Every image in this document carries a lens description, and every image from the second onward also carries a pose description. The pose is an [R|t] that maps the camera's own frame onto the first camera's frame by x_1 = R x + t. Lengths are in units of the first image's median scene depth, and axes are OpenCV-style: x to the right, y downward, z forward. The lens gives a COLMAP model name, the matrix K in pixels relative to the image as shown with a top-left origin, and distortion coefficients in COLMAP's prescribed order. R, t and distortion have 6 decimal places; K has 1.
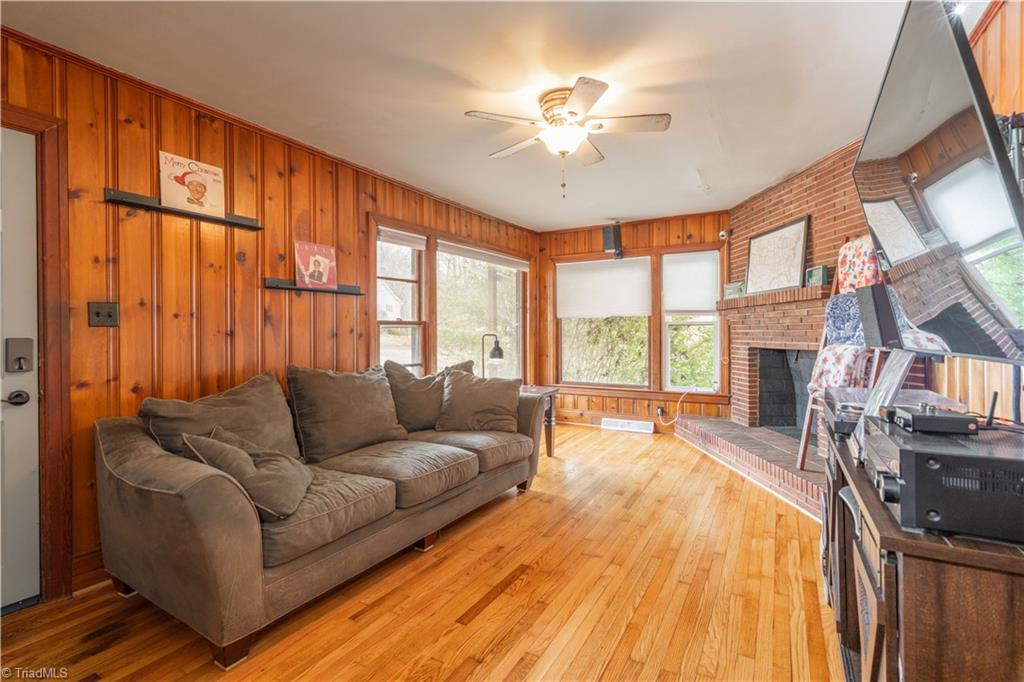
lens RADIAL K [[469.9, 0, 512.6], [0, 469.9, 334.3], [0, 0, 1]] dist [-0.008208, 0.001844]
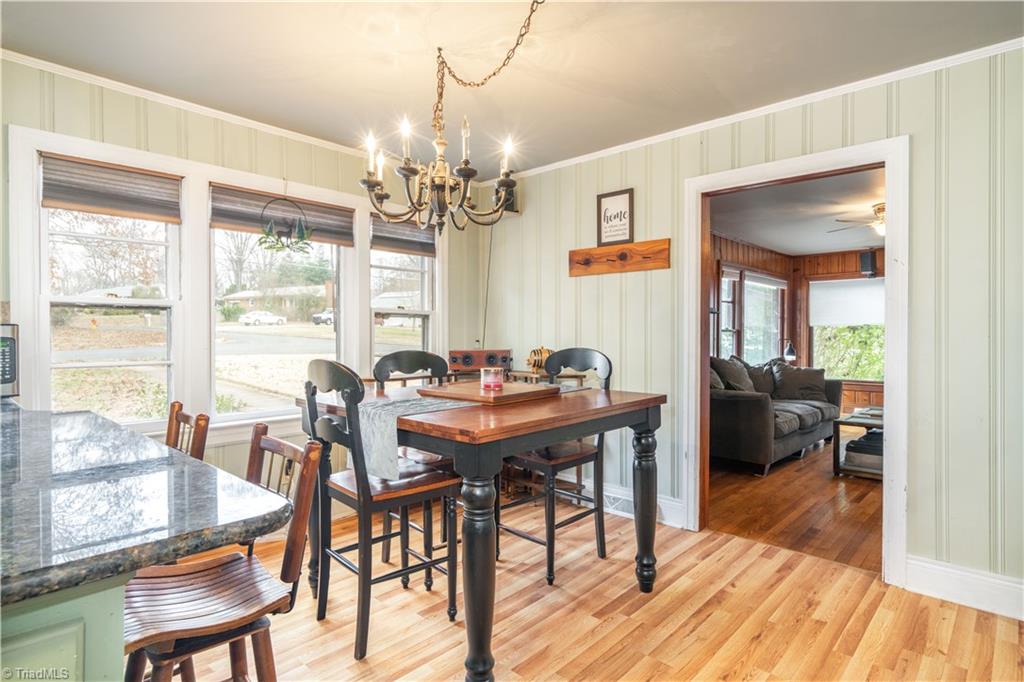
lens RADIAL K [[554.9, 0, 509.4], [0, 554.9, 336.3], [0, 0, 1]] dist [-0.003135, -0.000337]
pose [[0.974159, 0.004114, -0.225824, -0.476590], [-0.006362, 0.999937, -0.009229, 0.013150], [0.225772, 0.010428, 0.974124, -0.798651]]
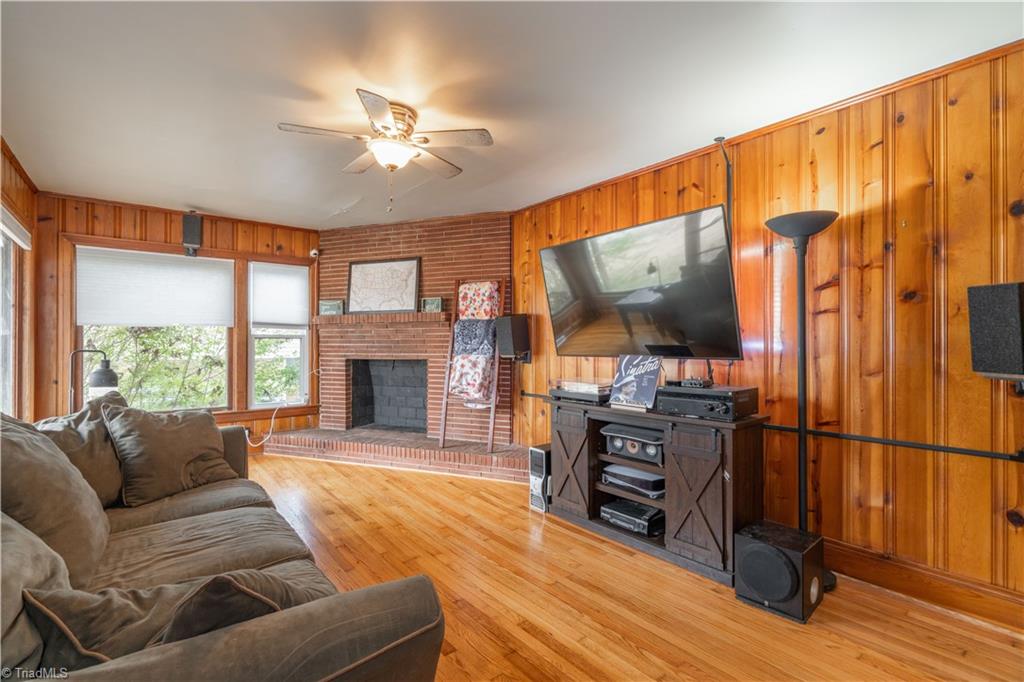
lens RADIAL K [[469.9, 0, 510.7], [0, 469.9, 343.5], [0, 0, 1]] dist [-0.008208, 0.001844]
pose [[0.364211, 0.002271, 0.931314, -0.432108], [0.003343, 0.999987, -0.003746, -0.004583], [-0.931310, 0.004477, 0.364199, 0.242032]]
